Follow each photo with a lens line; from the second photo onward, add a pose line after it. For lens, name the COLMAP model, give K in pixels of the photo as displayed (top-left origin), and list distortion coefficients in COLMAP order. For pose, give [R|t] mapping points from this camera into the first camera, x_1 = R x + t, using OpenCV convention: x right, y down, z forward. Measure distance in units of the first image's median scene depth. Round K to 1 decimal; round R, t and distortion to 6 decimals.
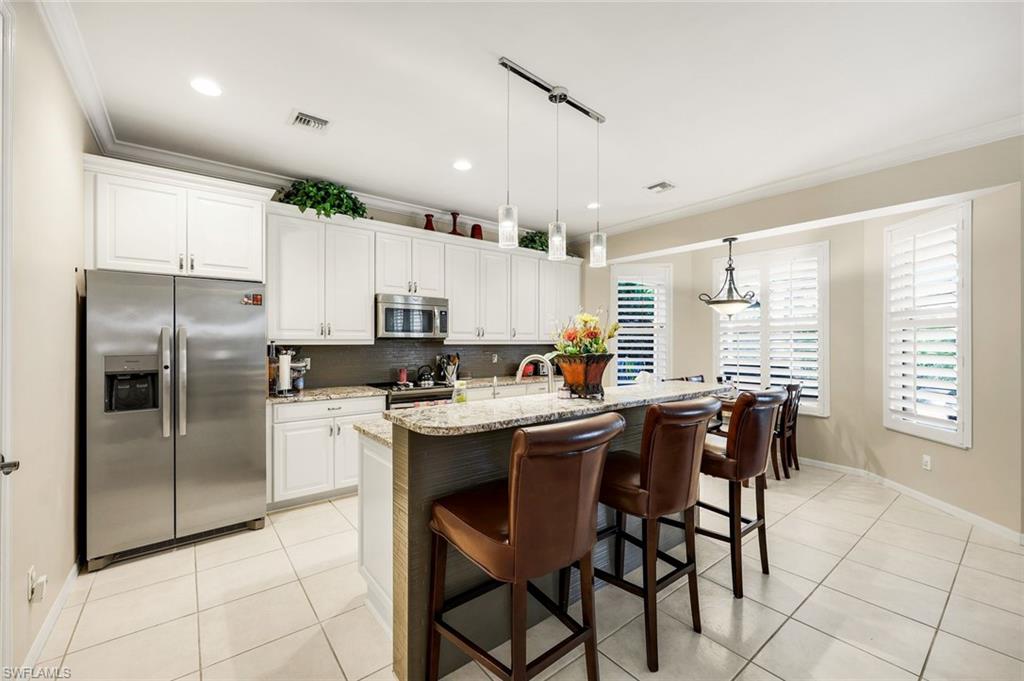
lens RADIAL K [[416.9, 0, 507.9], [0, 416.9, 339.8], [0, 0, 1]] dist [0.006504, 0.000666]
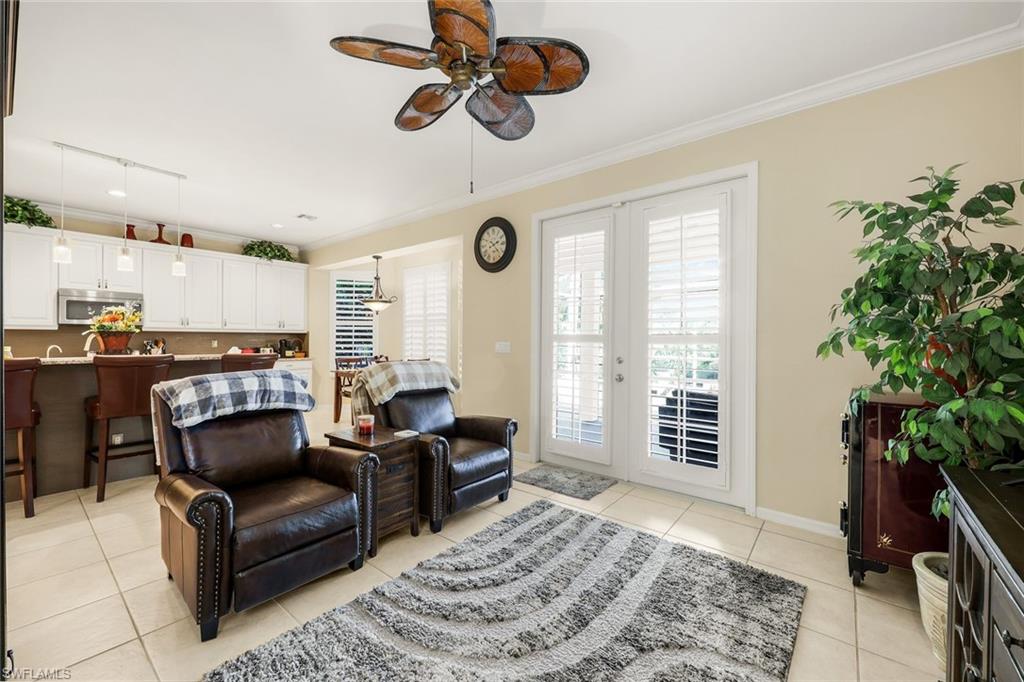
lens RADIAL K [[416.9, 0, 508.8], [0, 416.9, 336.2], [0, 0, 1]] dist [0.006504, 0.000666]
pose [[0.976723, 0.002218, 0.214491, 0.660284], [-0.001777, 0.999996, -0.002250, 0.028633], [-0.214495, 0.001816, 0.976723, -0.457875]]
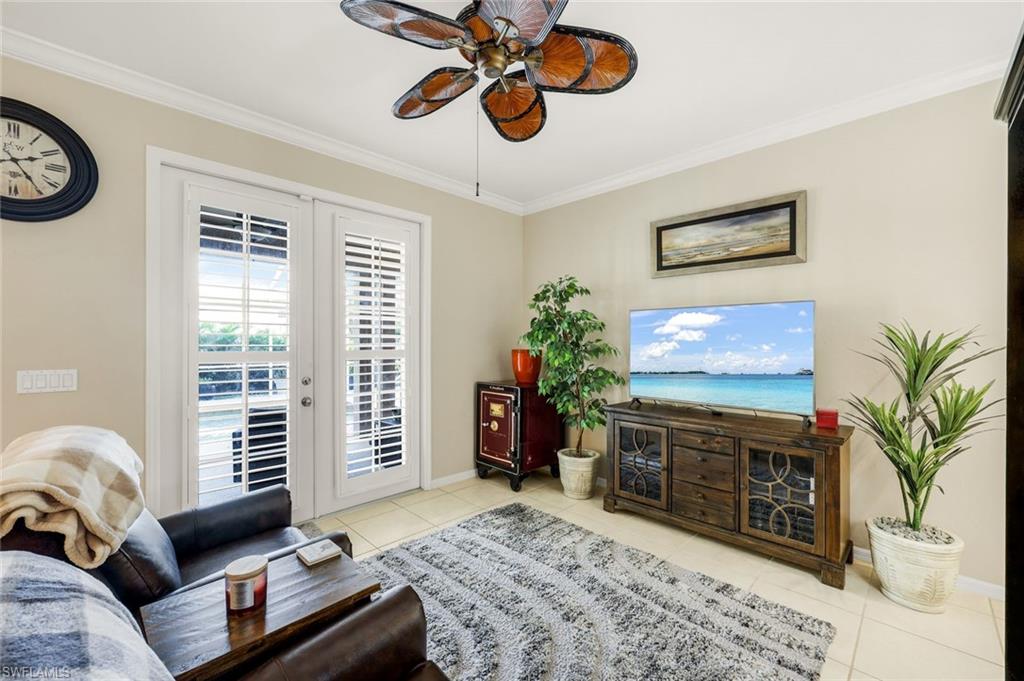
lens RADIAL K [[416.9, 0, 510.6], [0, 416.9, 342.8], [0, 0, 1]] dist [0.006504, 0.000666]
pose [[-0.123635, -0.001726, 0.992326, 0.306038], [-0.000211, 0.999999, 0.001713, 0.007529], [-0.992328, 0.000002, -0.123635, 0.053269]]
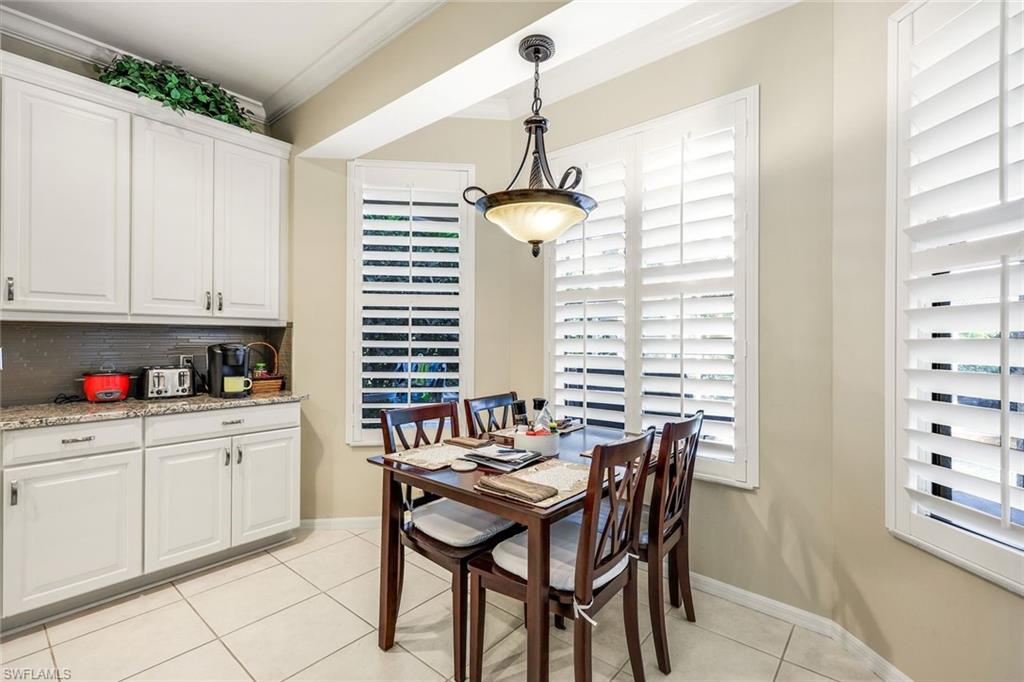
lens RADIAL K [[461.6, 0, 513.4], [0, 461.6, 336.0], [0, 0, 1]] dist [0.003619, 0.000415]
pose [[0.978941, 0.003922, 0.204105, 0.423884], [-0.003620, 0.999992, -0.001854, 0.027592], [-0.204110, 0.001076, 0.978947, 0.585153]]
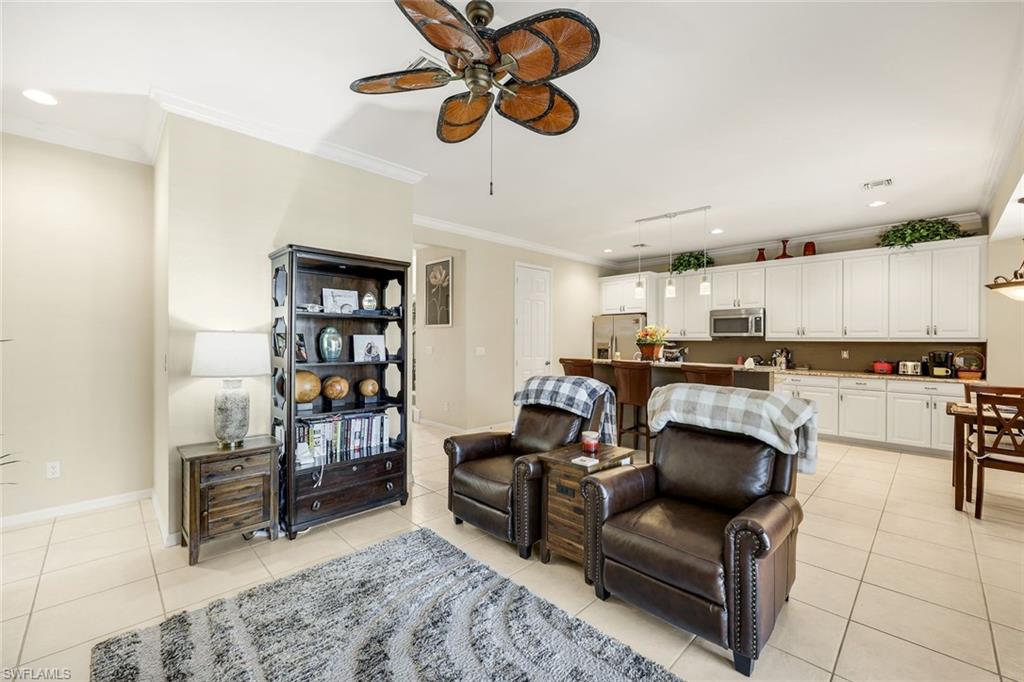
lens RADIAL K [[416.9, 0, 508.9], [0, 416.9, 341.2], [0, 0, 1]] dist [0.006504, 0.000666]
pose [[0.108886, 0.001377, -0.994053, 1.166672], [-0.002181, 0.999997, 0.001146, 0.012713], [0.994052, 0.002043, 0.108889, 0.003060]]
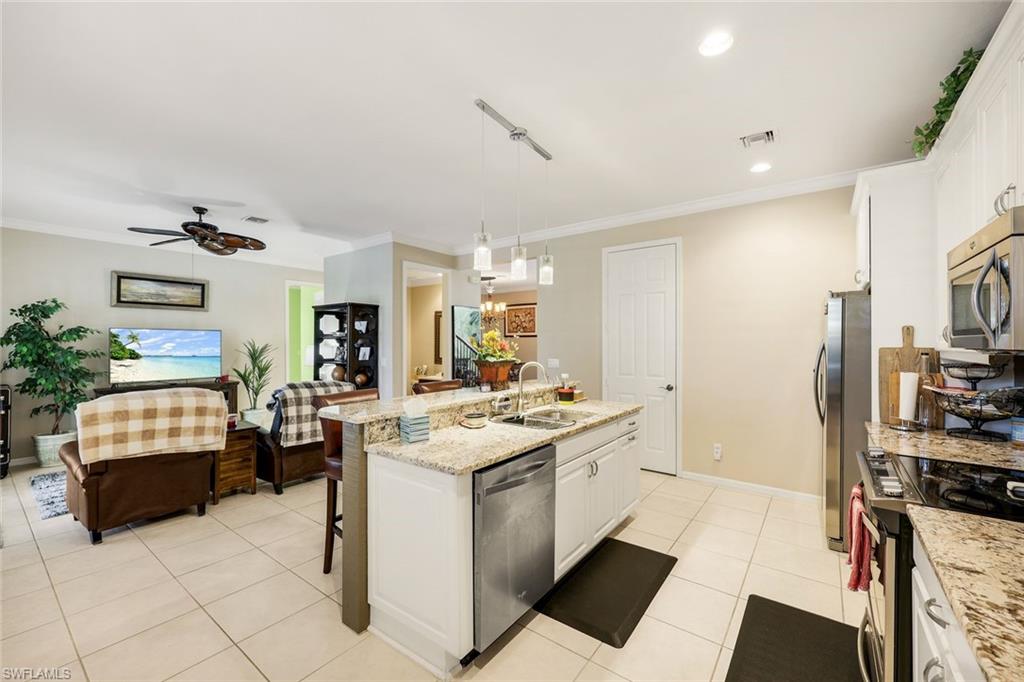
lens RADIAL K [[416.9, 0, 509.4], [0, 416.9, 340.9], [0, 0, 1]] dist [0.006504, 0.000666]
pose [[-0.967064, 0.001895, -0.254528, 0.243324], [0.002312, 0.999996, -0.001338, -0.010112], [0.254525, -0.001882, -0.967064, 1.194255]]
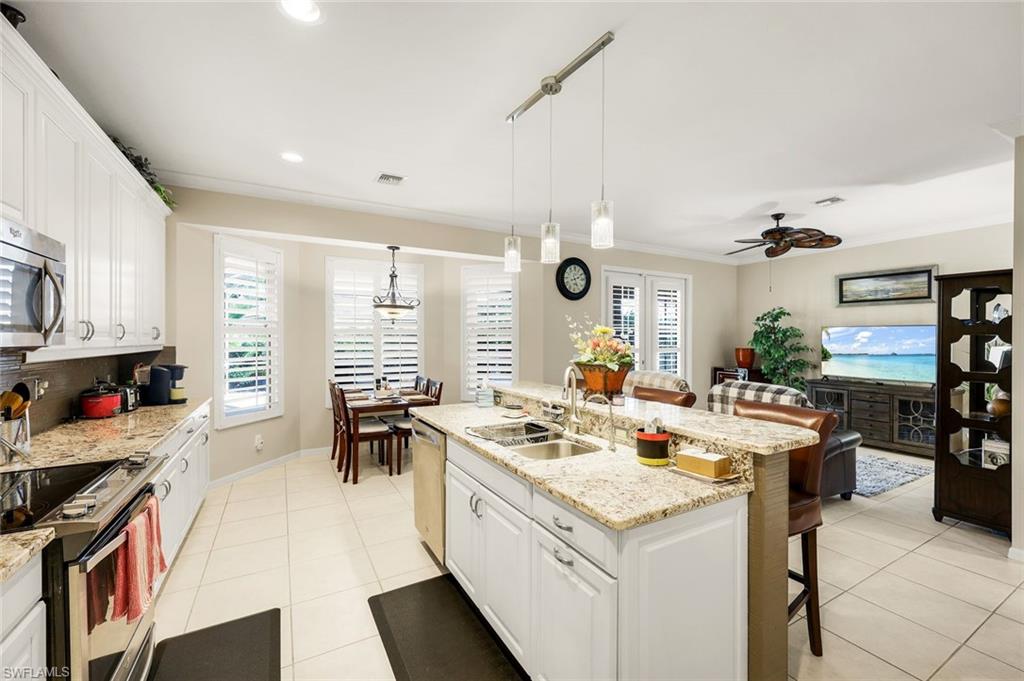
lens RADIAL K [[416.9, 0, 512.4], [0, 416.9, 340.7], [0, 0, 1]] dist [0.006504, 0.000666]
pose [[0.147579, -0.006380, 0.989030, -0.471257], [-0.002506, 0.999974, 0.006824, -0.012319], [-0.989047, -0.003486, 0.147560, 0.543858]]
